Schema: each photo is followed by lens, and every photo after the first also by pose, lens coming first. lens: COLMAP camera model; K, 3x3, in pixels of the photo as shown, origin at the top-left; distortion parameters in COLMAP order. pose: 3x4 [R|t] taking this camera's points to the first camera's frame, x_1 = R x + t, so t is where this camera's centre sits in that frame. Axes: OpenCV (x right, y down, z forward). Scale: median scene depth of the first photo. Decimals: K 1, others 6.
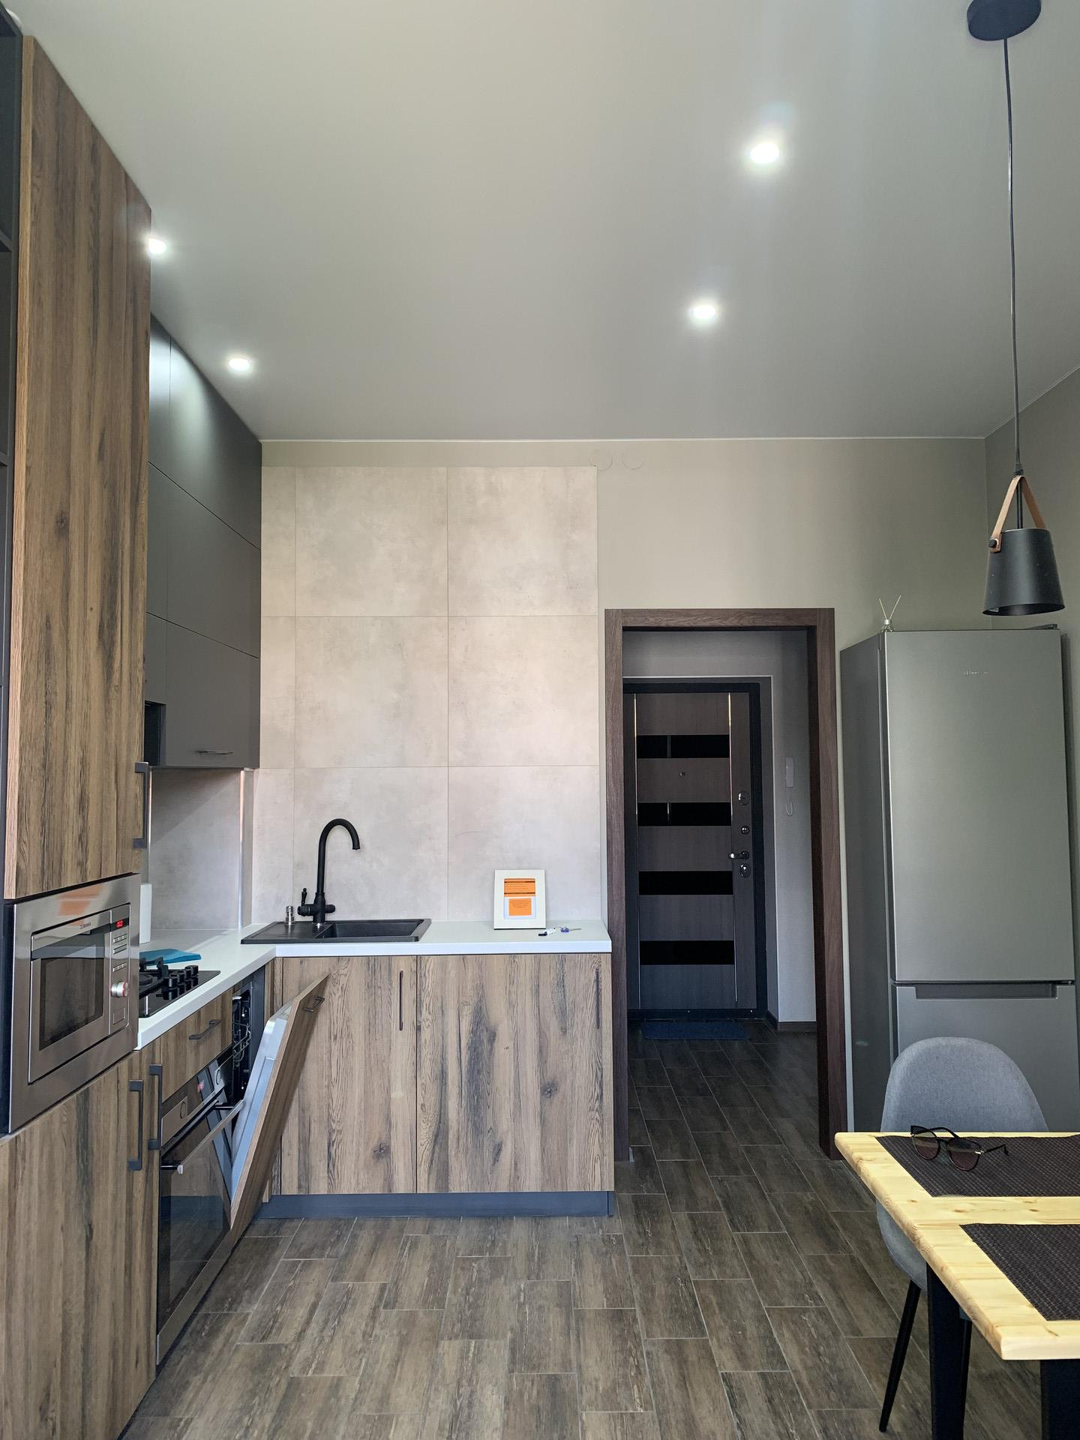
lens RADIAL K [[1092.0, 0, 546.9], [0, 1092.0, 716.2], [0, 0, 1]] dist [0.015799, -0.017527]
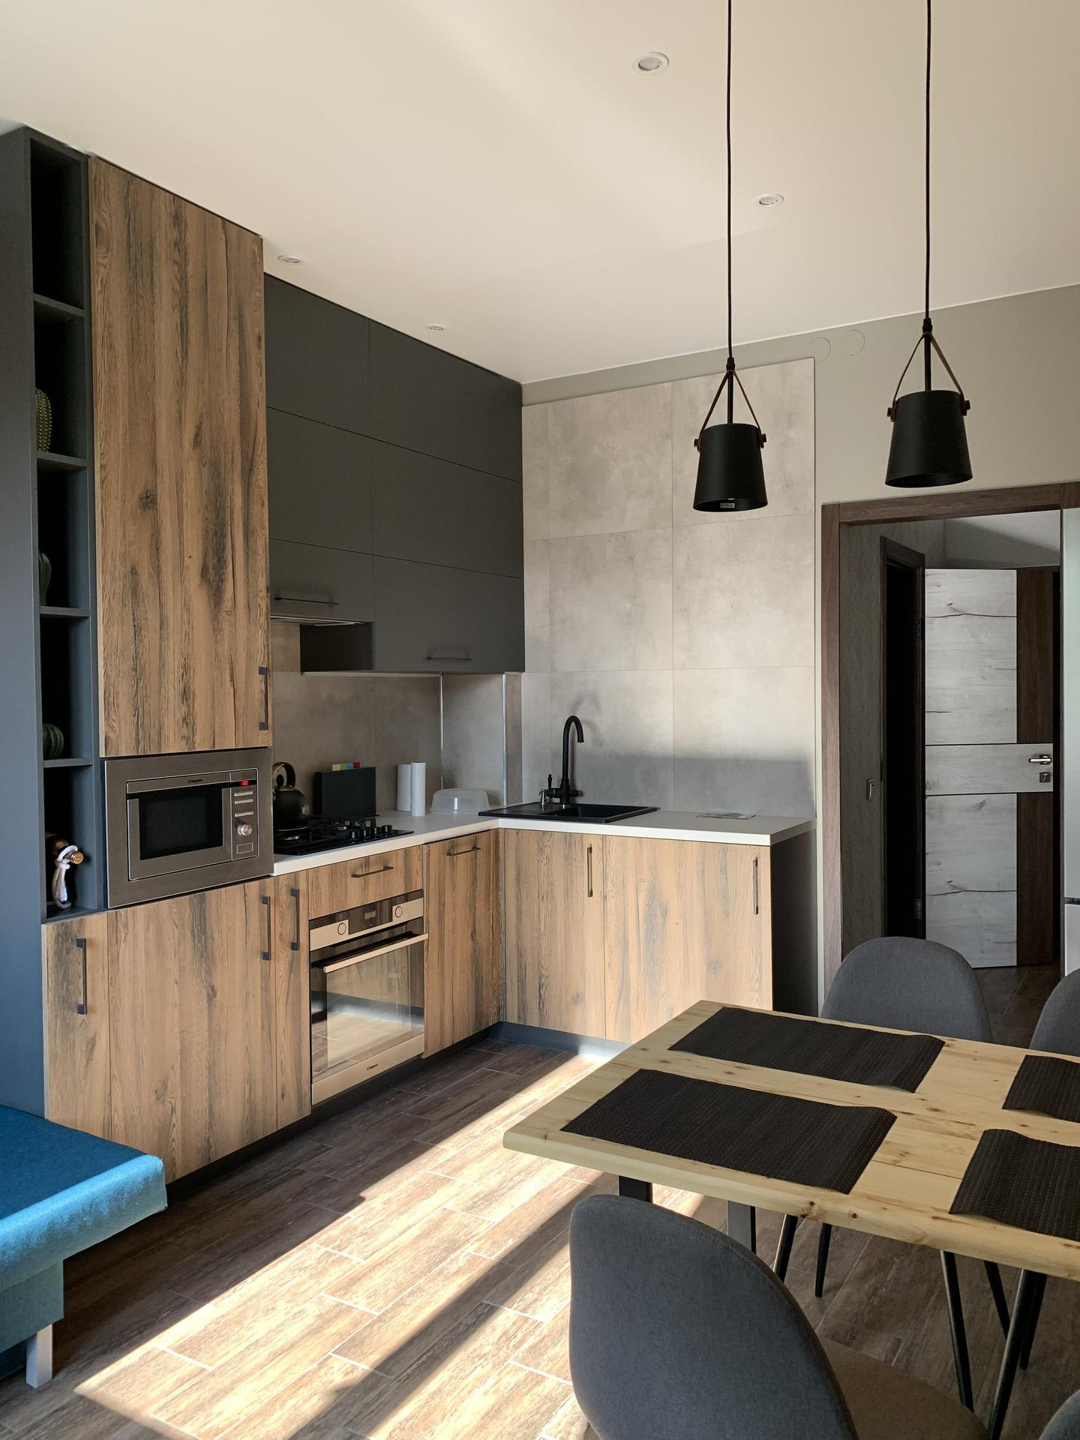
lens RADIAL K [[1092.0, 0, 541.6], [0, 1092.0, 718.7], [0, 0, 1]] dist [0.015799, -0.017527]
pose [[0.857697, 0.010852, -0.514041, 0.451705], [0.034231, 0.996354, 0.078151, 0.009180], [0.513015, -0.084626, 0.854198, 0.012913]]
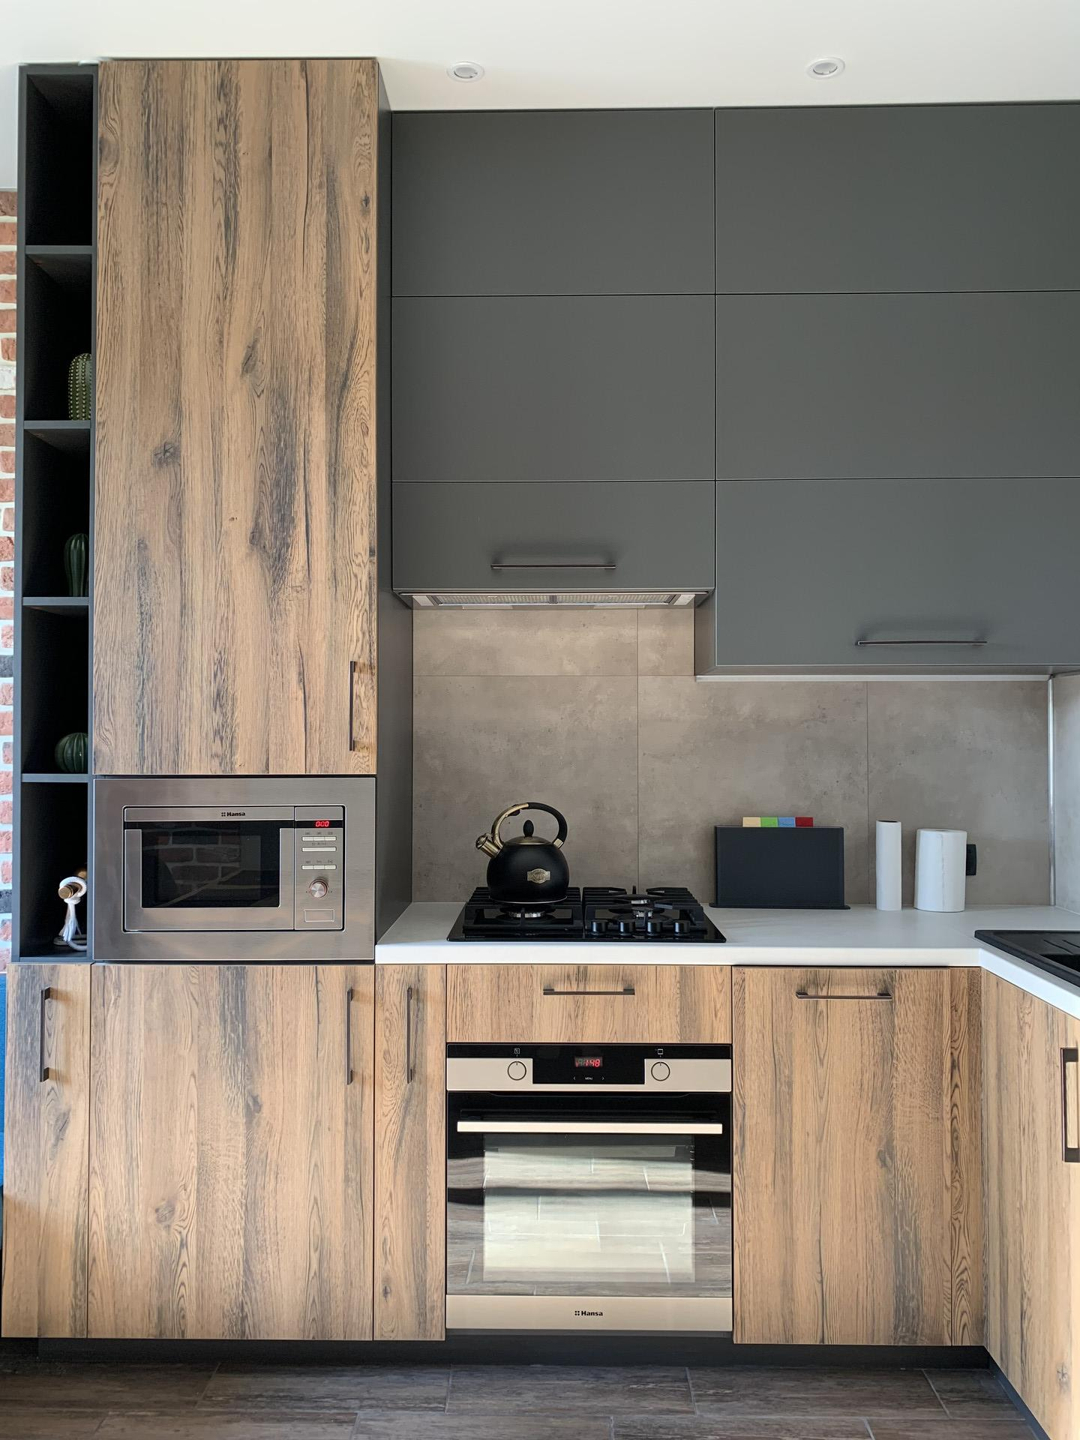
lens RADIAL K [[1092.0, 0, 531.8], [0, 1092.0, 713.5], [0, 0, 1]] dist [0.015799, -0.017527]
pose [[-0.017751, -0.011651, -0.999775, 0.419397], [0.055200, 0.998396, -0.012615, 0.078858], [0.998318, -0.055411, -0.017079, 0.851459]]
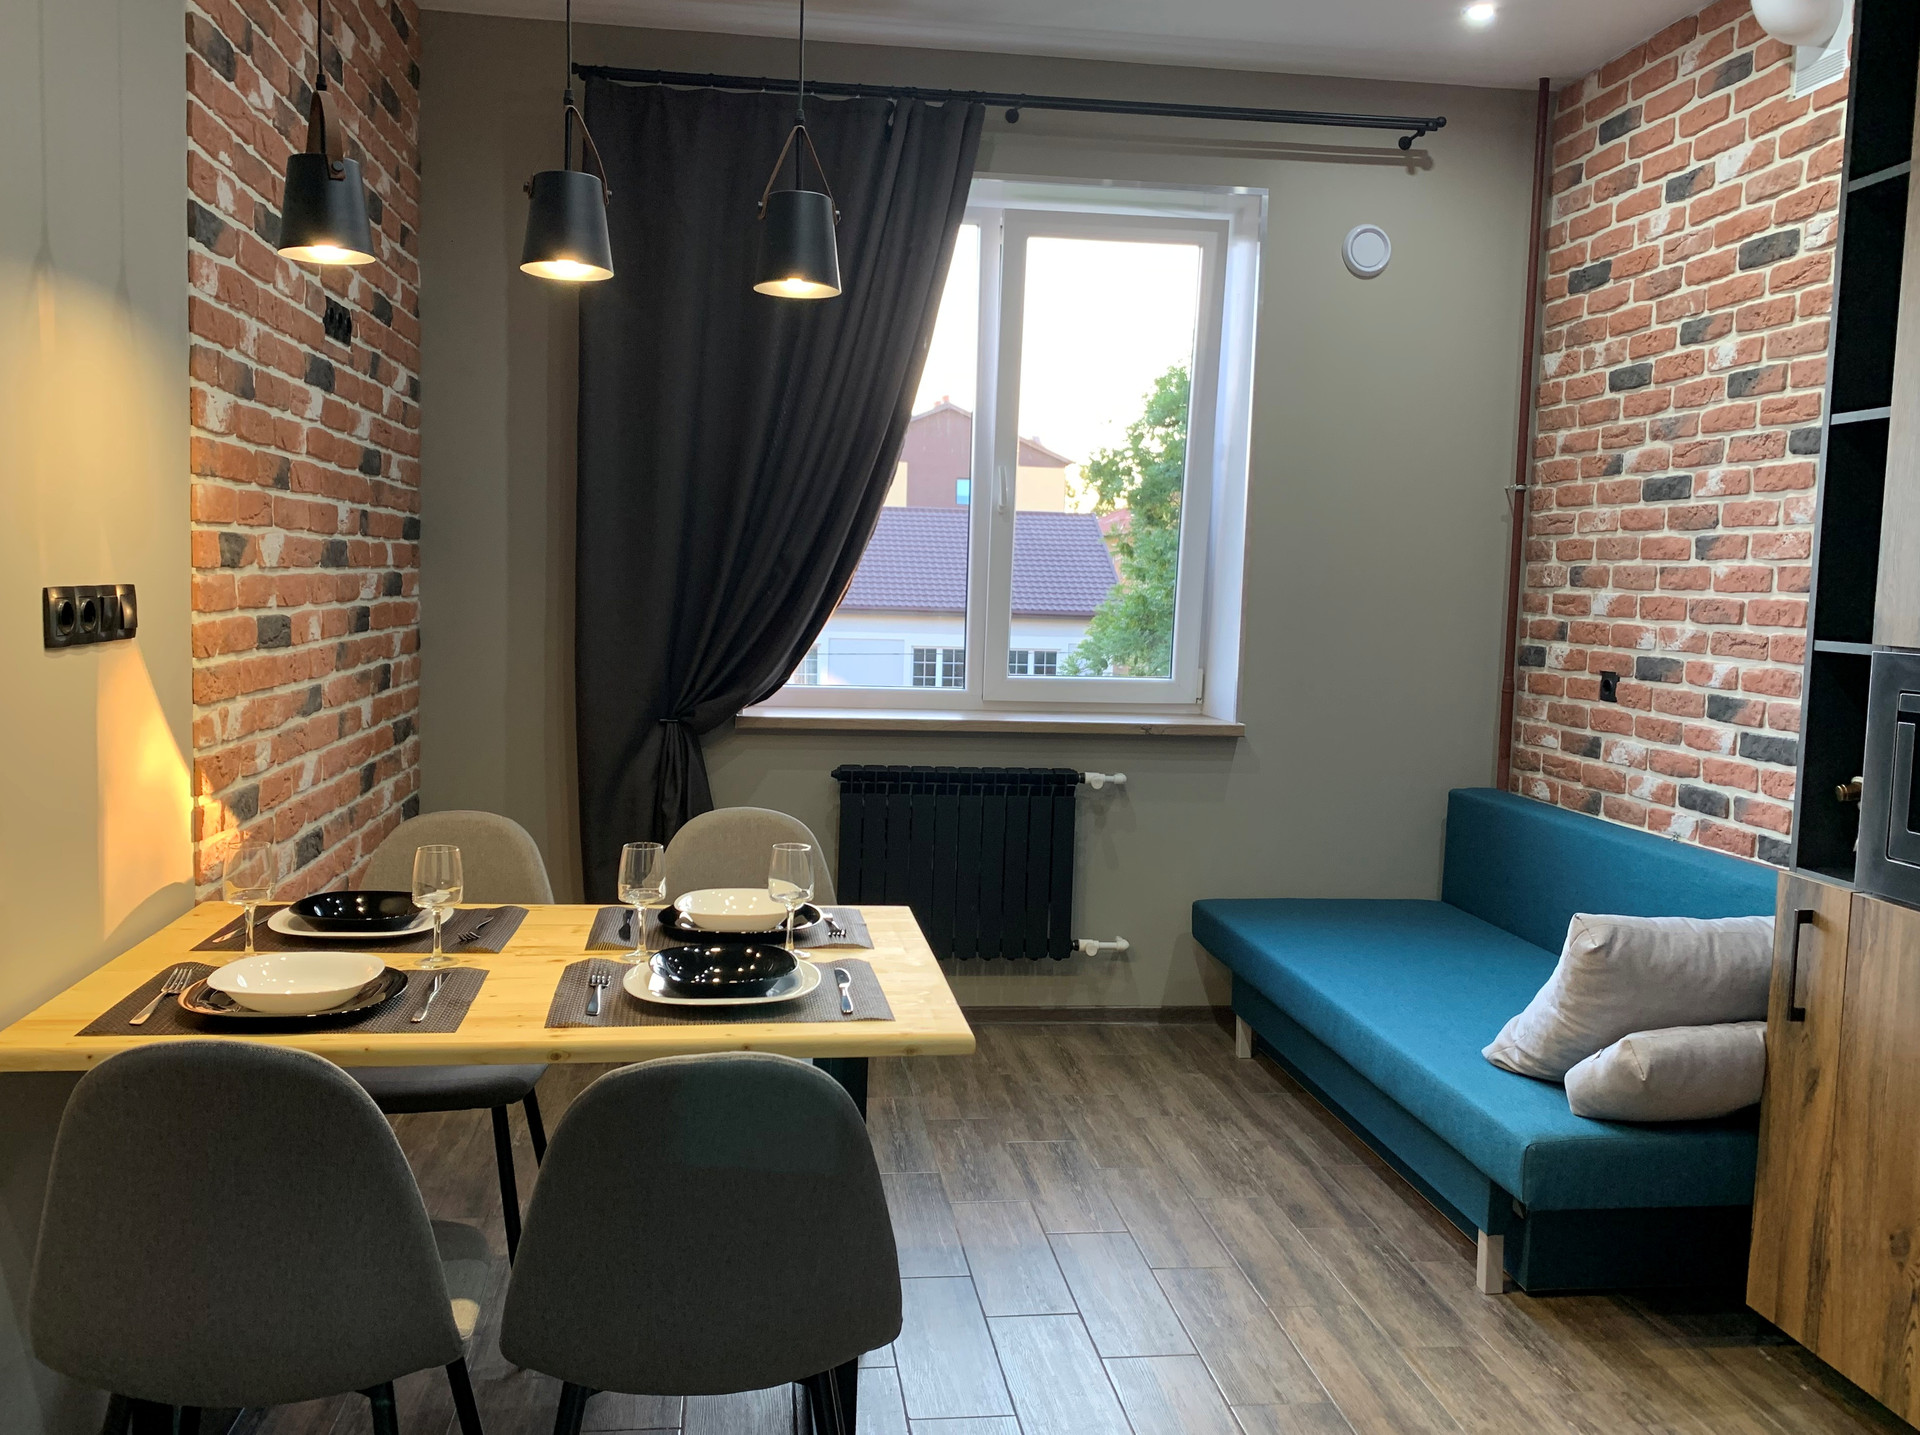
lens RADIAL K [[1564.9, 0, 939.3], [0, 1564.9, 720.4], [0, 0, 1]] dist [0.009733, -0.002115]
pose [[-0.992790, -0.008200, -0.119587, 0.260560], [-0.012863, 0.999185, 0.038271, 0.106386], [0.119175, 0.039533, -0.992086, 1.251666]]
